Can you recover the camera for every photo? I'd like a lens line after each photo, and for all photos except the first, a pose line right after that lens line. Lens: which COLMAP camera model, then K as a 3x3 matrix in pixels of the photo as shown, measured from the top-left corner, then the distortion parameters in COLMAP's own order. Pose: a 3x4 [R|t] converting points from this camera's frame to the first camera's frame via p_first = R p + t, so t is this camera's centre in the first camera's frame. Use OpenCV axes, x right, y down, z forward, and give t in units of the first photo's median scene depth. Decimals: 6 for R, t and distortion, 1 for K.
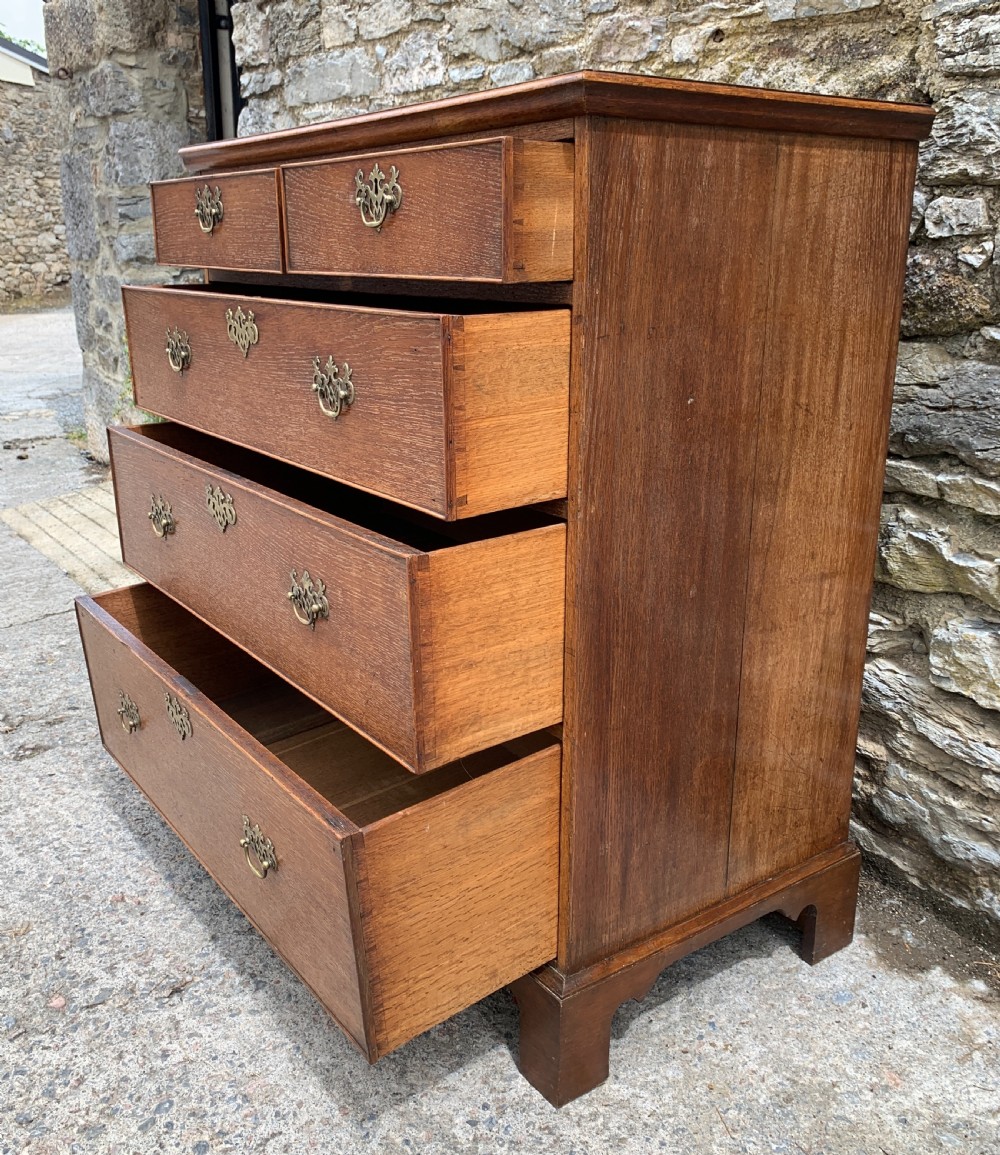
lens RADIAL K [[1082.1, 0, 485.2], [0, 1082.1, 538.7], [0, 0, 1]] dist [0.013620, 0.000000]
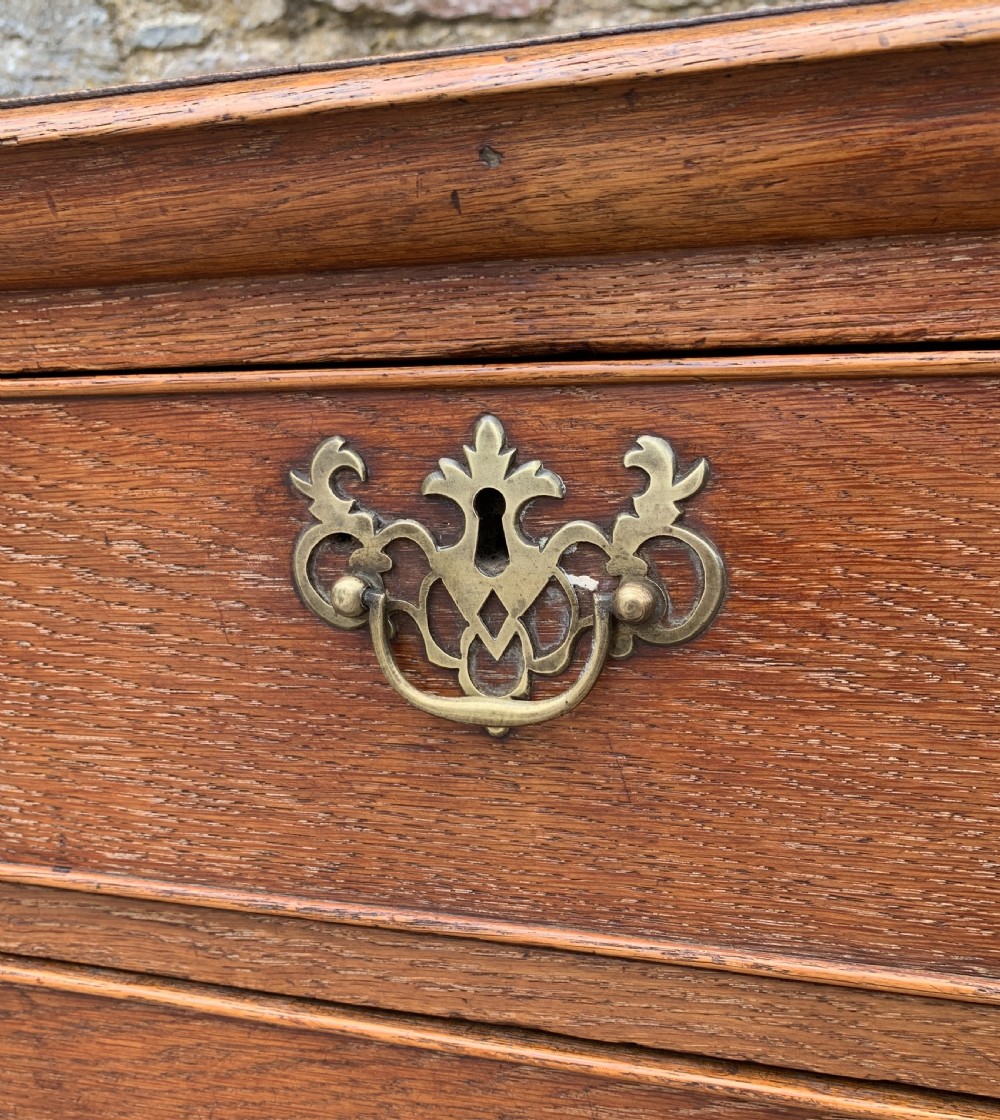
lens RADIAL K [[1122.1, 0, 526.0], [0, 1122.1, 586.2], [0, 0, 1]] dist [0.008861, 0.000000]
pose [[0.792106, -0.117287, 0.599010, -0.125280], [0.180144, 0.982572, -0.045826, -0.244735], [-0.583195, 0.144207, 0.799429, 0.678104]]
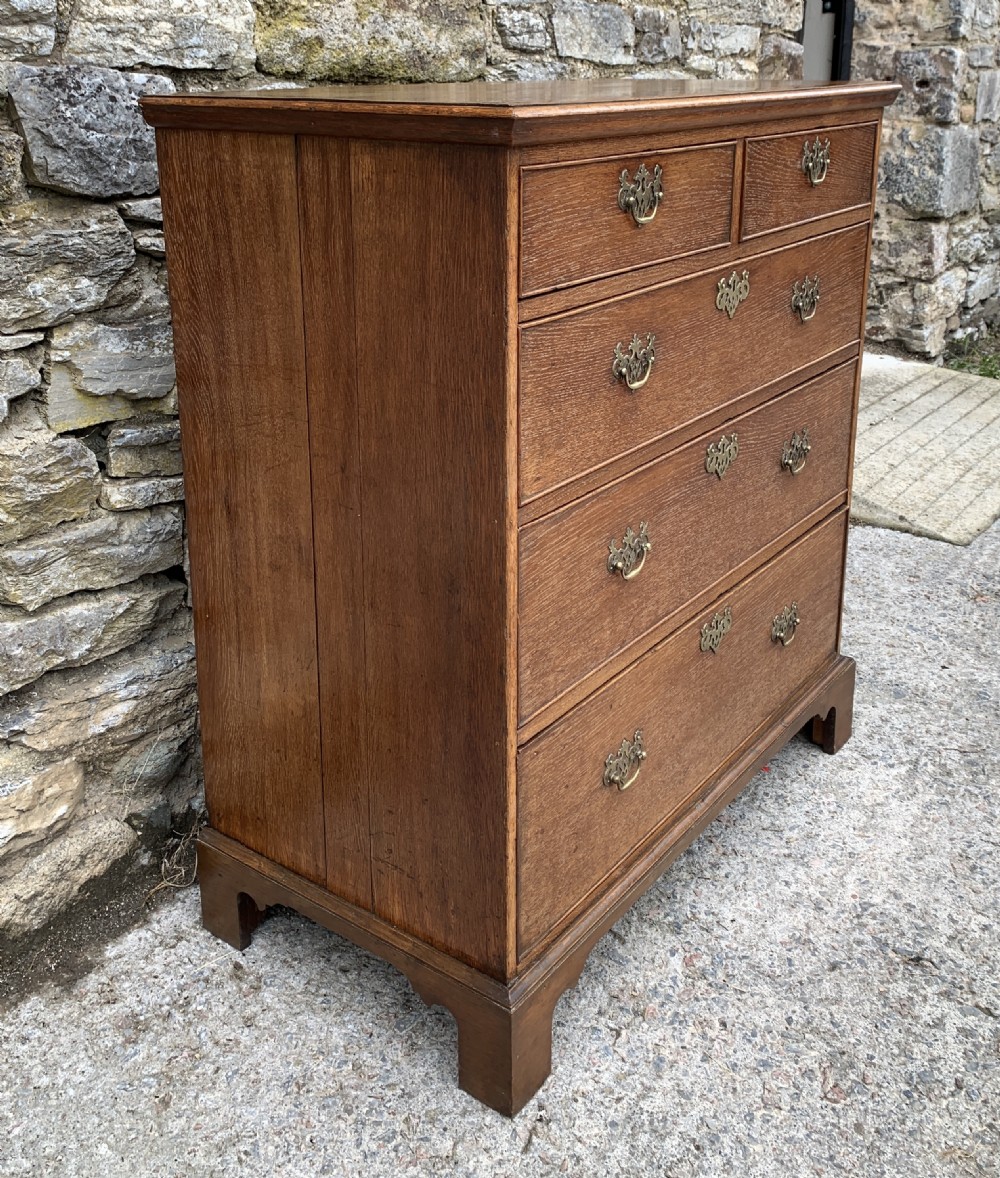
lens RADIAL K [[1254.4, 0, 521.6], [0, 1254.4, 408.3], [0, 0, 1]] dist [0.018301, 0.000000]
pose [[-0.325039, -0.253180, 0.911180, -1.079179], [0.255399, 0.904196, 0.342346, -0.518620], [-0.910561, 0.343990, -0.229237, 1.411751]]
